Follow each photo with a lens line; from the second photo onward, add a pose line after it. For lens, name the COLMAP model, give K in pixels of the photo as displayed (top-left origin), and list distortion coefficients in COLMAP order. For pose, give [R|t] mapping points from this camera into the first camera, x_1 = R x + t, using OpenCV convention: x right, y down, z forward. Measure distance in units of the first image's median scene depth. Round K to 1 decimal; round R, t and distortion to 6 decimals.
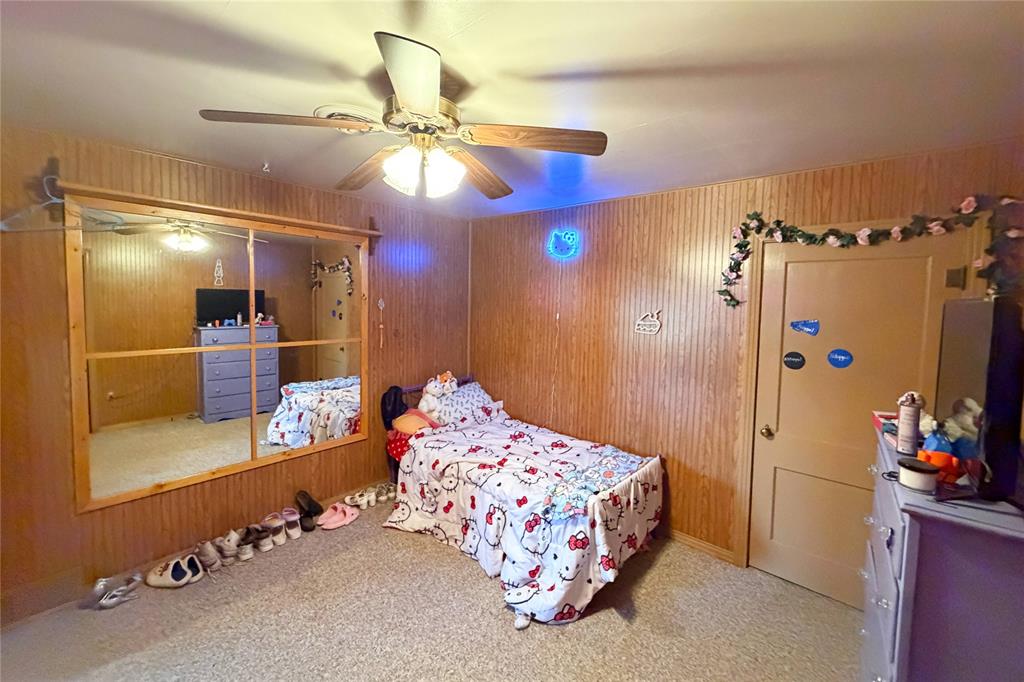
lens RADIAL K [[411.3, 0, 511.5], [0, 411.3, 344.4], [0, 0, 1]] dist [-0.001696, 0.000006]
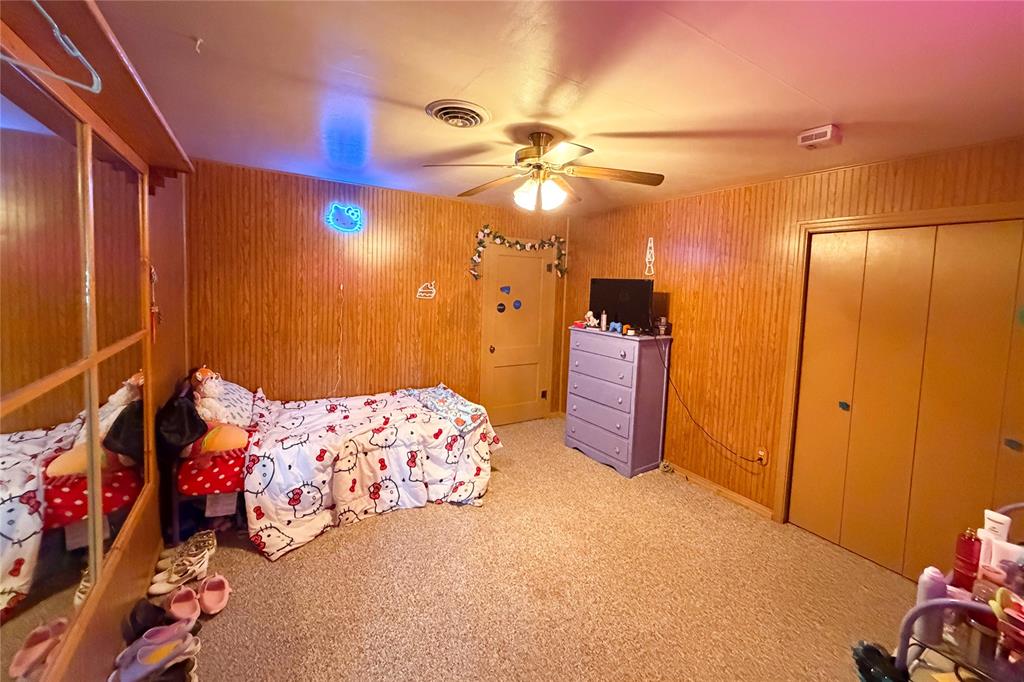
lens RADIAL K [[411.3, 0, 511.7], [0, 411.3, 338.3], [0, 0, 1]] dist [-0.001696, 0.000006]
pose [[0.289329, -0.145131, 0.946164, -0.953125], [0.070903, 0.988974, 0.130015, -0.055584], [-0.954600, 0.029469, 0.296429, 0.347282]]
